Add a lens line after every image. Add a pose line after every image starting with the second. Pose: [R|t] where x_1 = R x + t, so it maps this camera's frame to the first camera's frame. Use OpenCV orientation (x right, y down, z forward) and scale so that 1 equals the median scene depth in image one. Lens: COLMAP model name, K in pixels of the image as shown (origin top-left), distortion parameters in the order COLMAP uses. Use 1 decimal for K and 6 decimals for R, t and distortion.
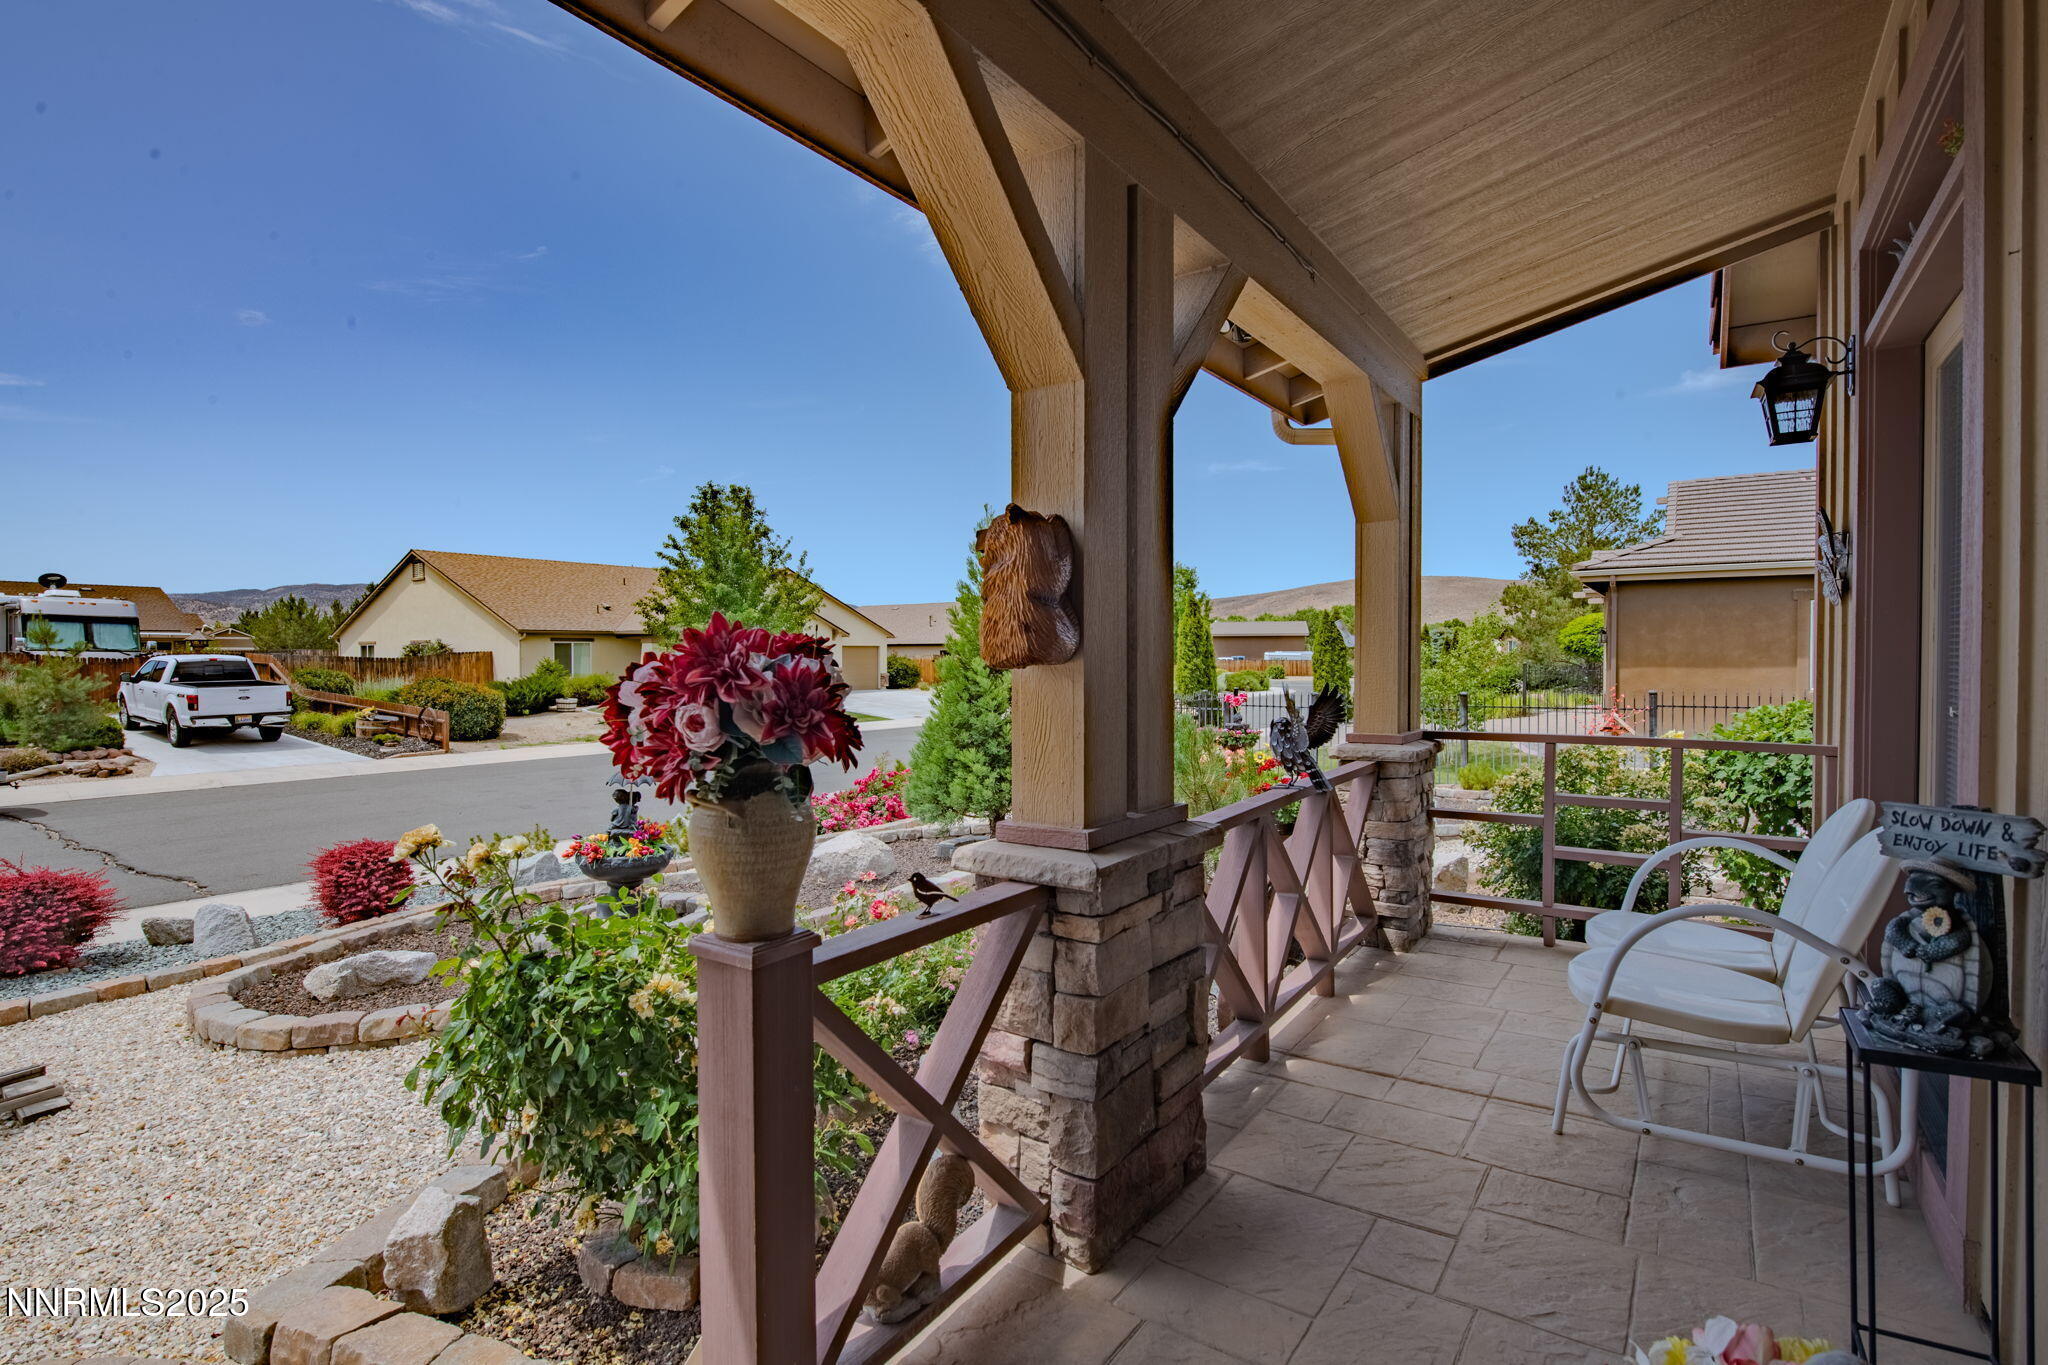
lens RADIAL K [[938.4, 0, 1018.0], [0, 938.4, 680.9], [0, 0, 1]] dist [0.000367, 0.000006]
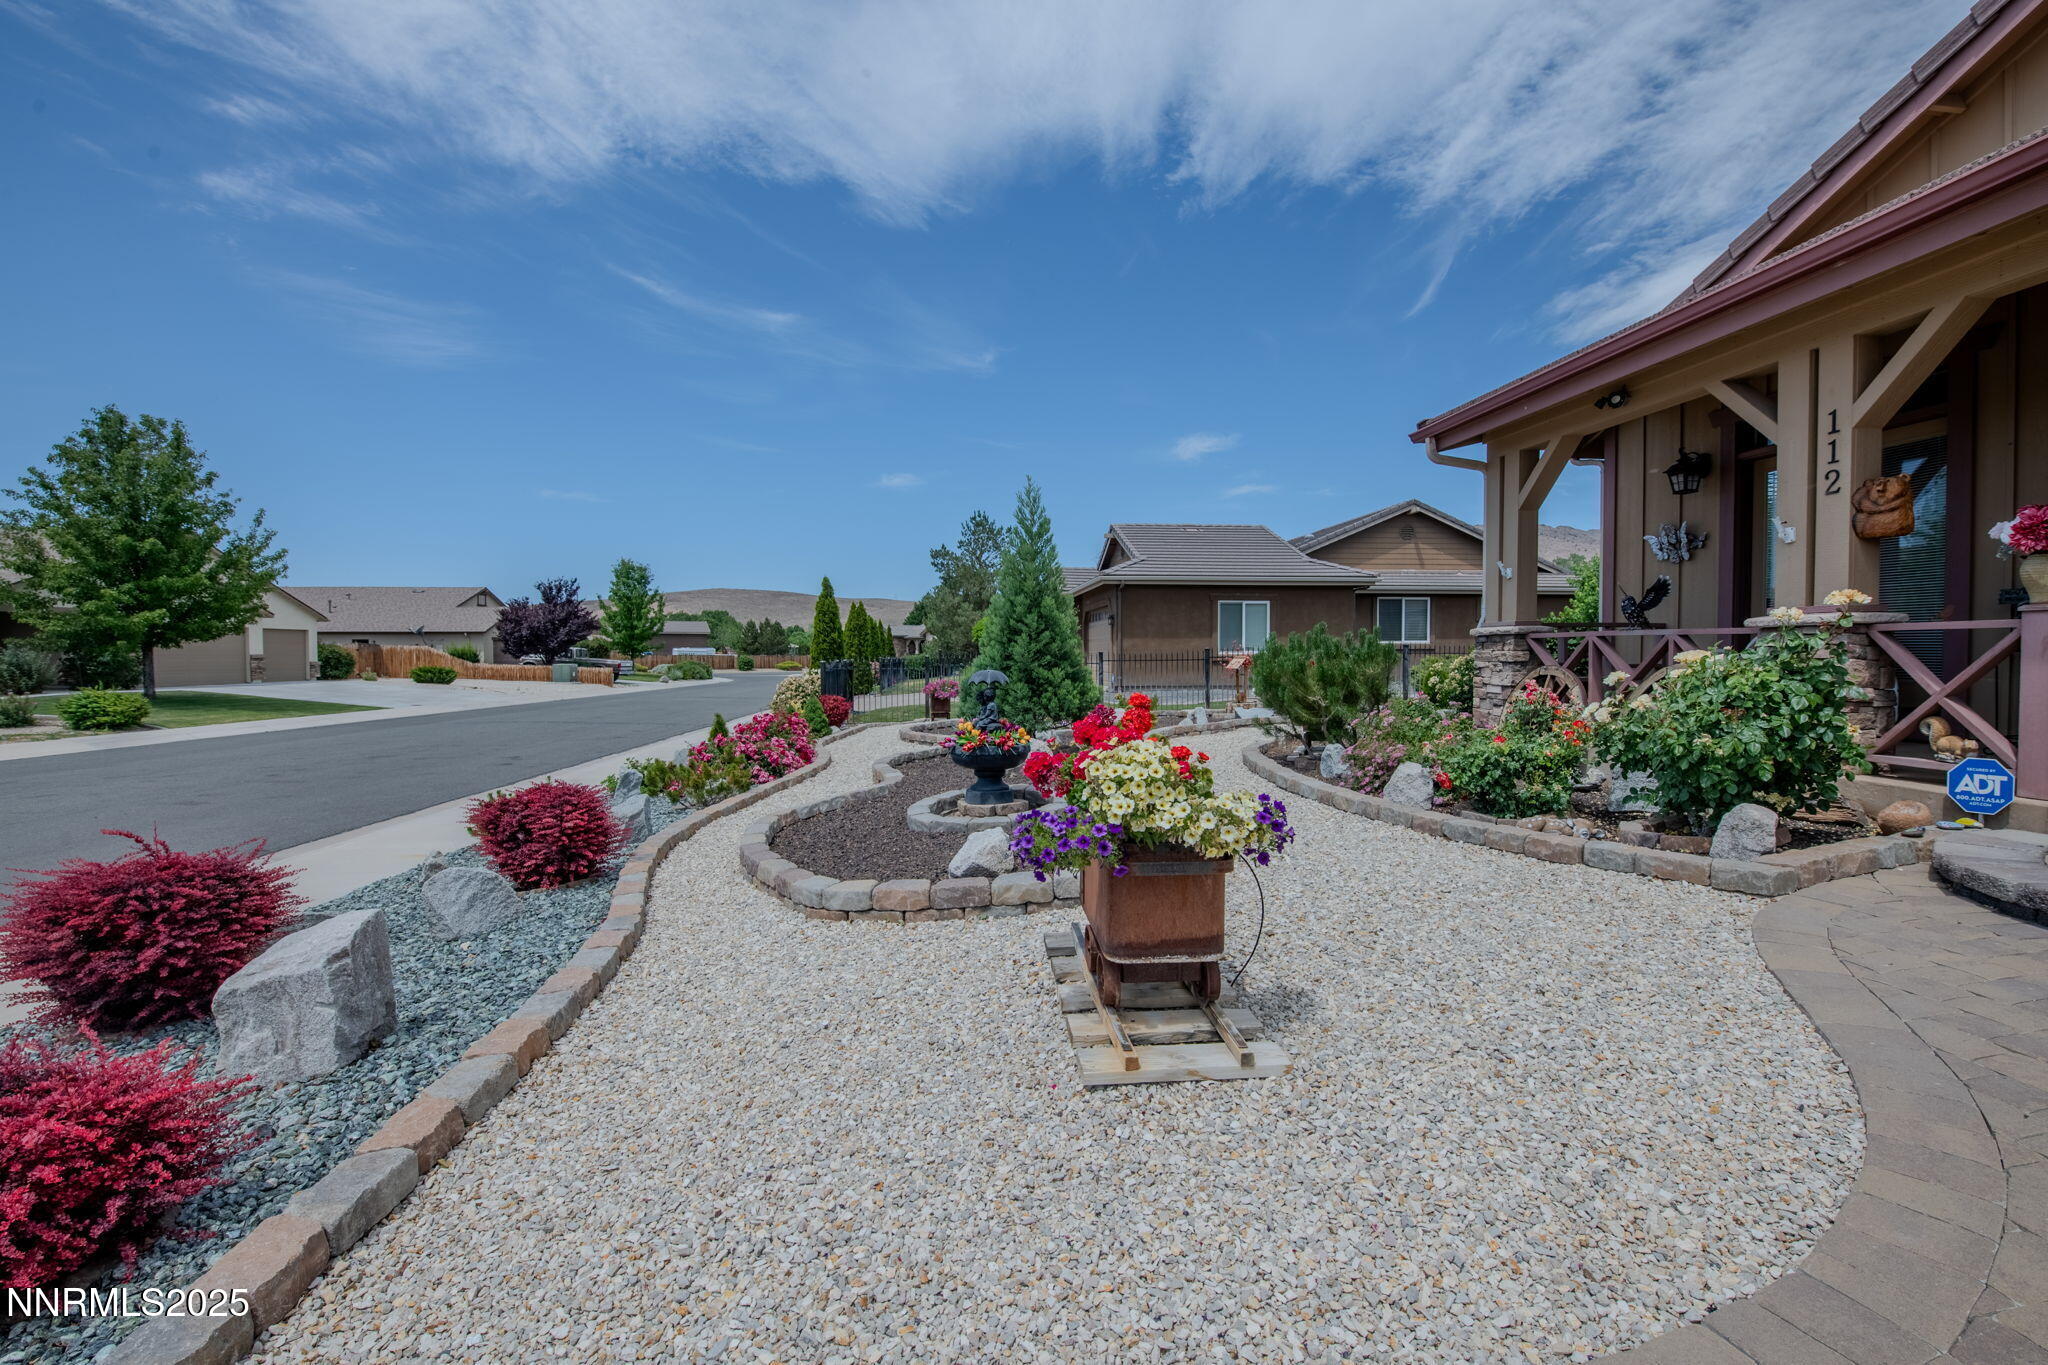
lens RADIAL K [[829.8, 0, 1009.9], [0, 829.8, 680.4], [0, 0, 1]] dist [-0.014243, -0.001787]
pose [[0.753154, -0.020629, 0.657520, -0.178605], [0.020352, 0.999760, 0.008054, 0.016713], [-0.657529, 0.007316, 0.753394, 0.023729]]
